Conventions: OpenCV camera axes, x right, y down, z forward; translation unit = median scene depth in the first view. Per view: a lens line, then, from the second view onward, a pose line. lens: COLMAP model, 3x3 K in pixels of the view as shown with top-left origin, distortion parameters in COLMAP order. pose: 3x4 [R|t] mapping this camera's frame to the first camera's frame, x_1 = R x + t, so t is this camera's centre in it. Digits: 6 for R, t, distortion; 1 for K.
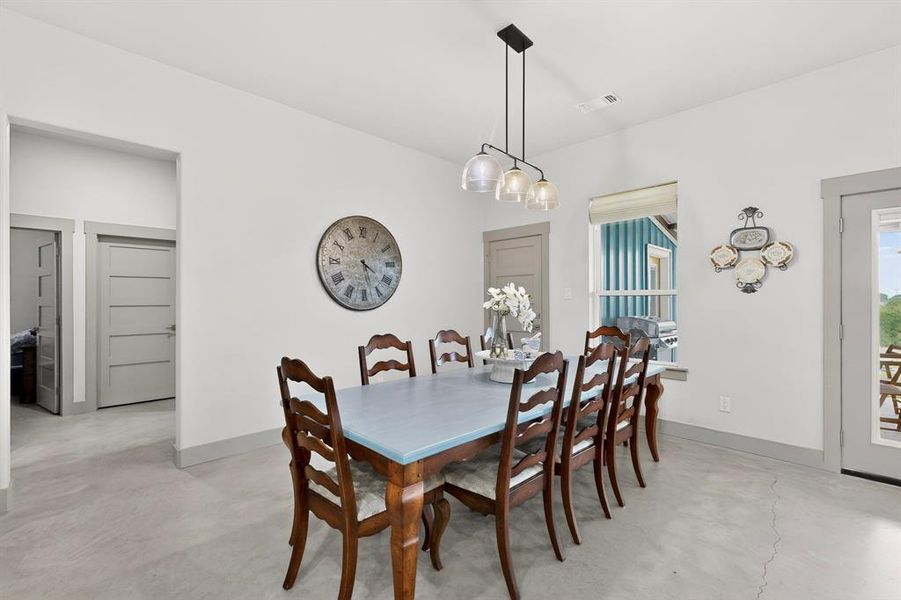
lens RADIAL K [[395.5, 0, 455.4], [0, 395.5, 299.6], [0, 0, 1]] dist [0.000735, -0.000023]
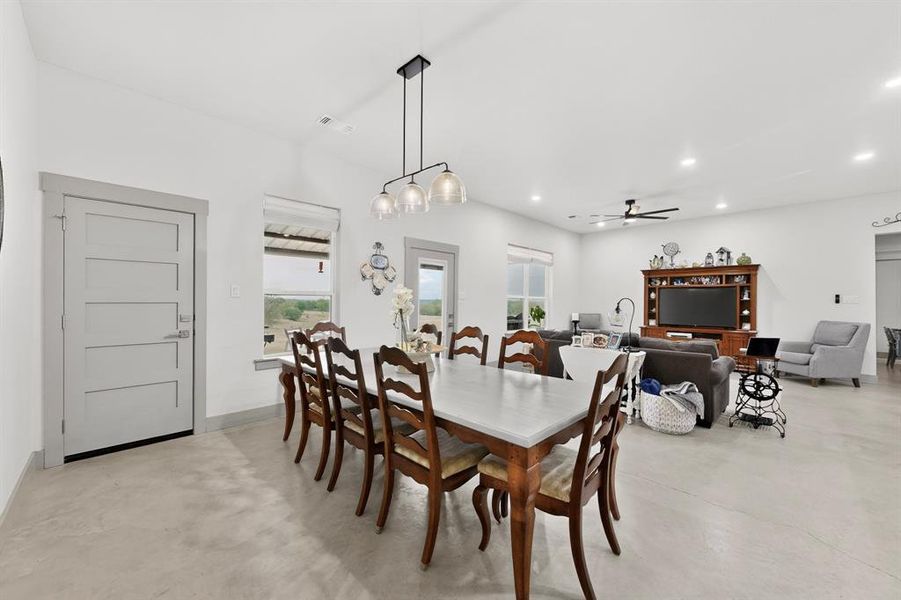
lens RADIAL K [[340.9, 0, 452.2], [0, 340.9, 299.4], [0, 0, 1]] dist [0.000665, -0.000041]
pose [[0.003533, 0.002096, 0.999992, -0.589896], [-0.009742, 0.999950, -0.002061, -0.000047], [-0.999946, -0.009735, 0.003553, 0.628982]]
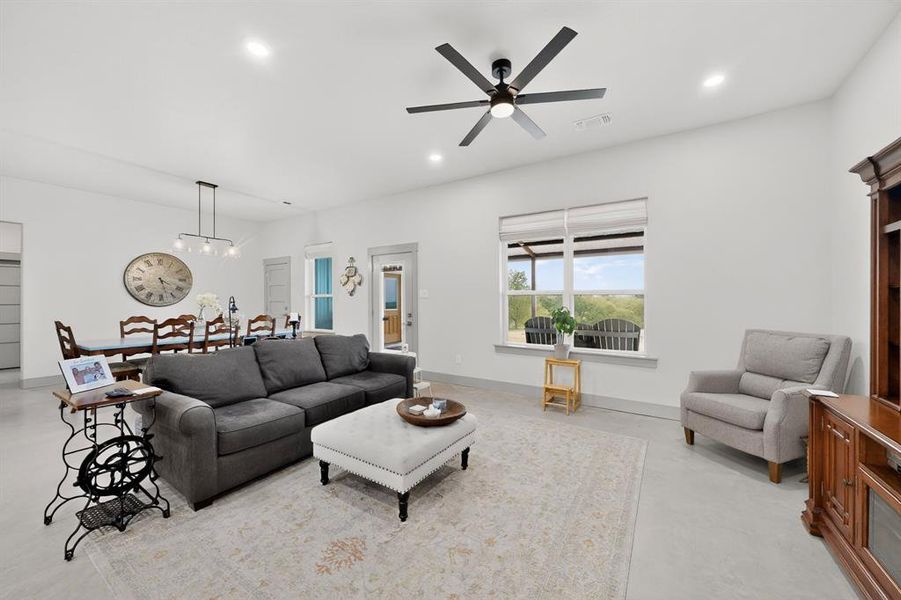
lens RADIAL K [[340.9, 0, 452.2], [0, 340.9, 299.4], [0, 0, 1]] dist [0.000665, -0.000041]
pose [[0.974005, -0.003728, 0.226496, 0.782162], [0.003268, 0.999992, 0.002404, -0.002366], [-0.226503, -0.001601, 0.974009, -0.885962]]
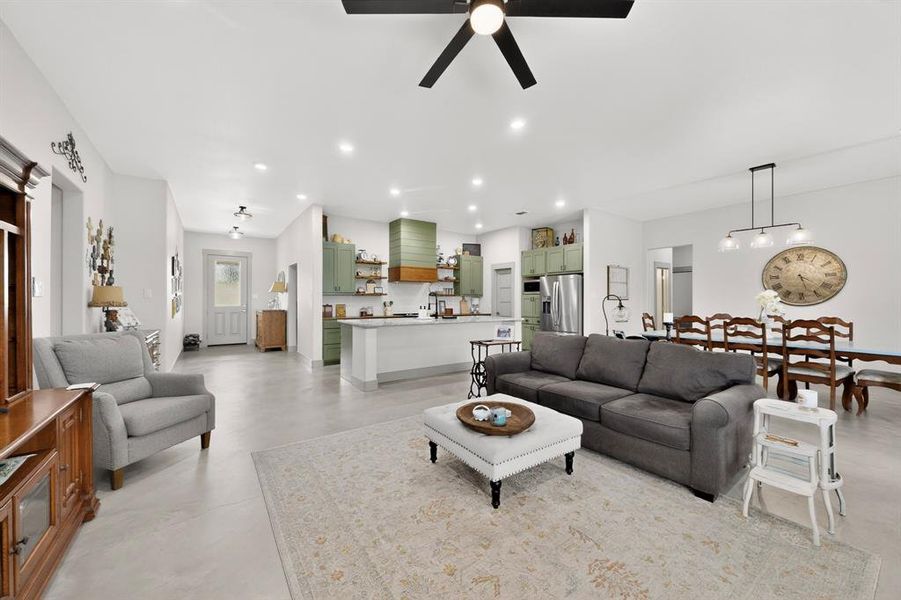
lens RADIAL K [[340.9, 0, 452.2], [0, 340.9, 299.4], [0, 0, 1]] dist [0.000665, -0.000041]
pose [[-0.160674, -0.001595, -0.987006, 1.529419], [0.001533, 0.999997, -0.001865, 0.003093], [0.987006, -0.001813, -0.160671, -0.195409]]
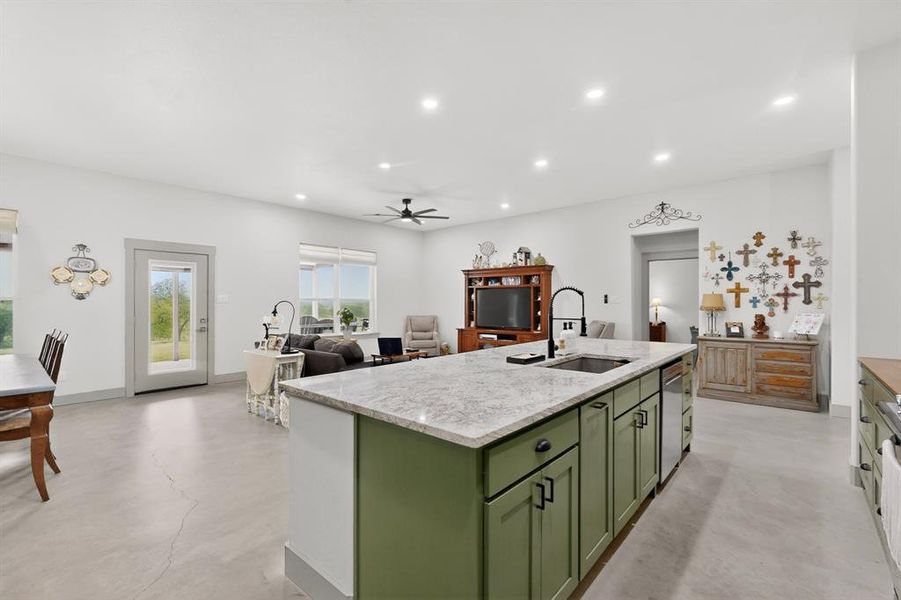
lens RADIAL K [[393.6, 0, 450.5], [0, 393.6, 300.0], [0, 0, 1]] dist [0.001719, 0.000279]
pose [[-0.067639, 0.003309, 0.997704, -0.806744], [-0.000931, 0.999994, -0.003379, -0.010925], [-0.997709, -0.001158, -0.067636, -0.302851]]
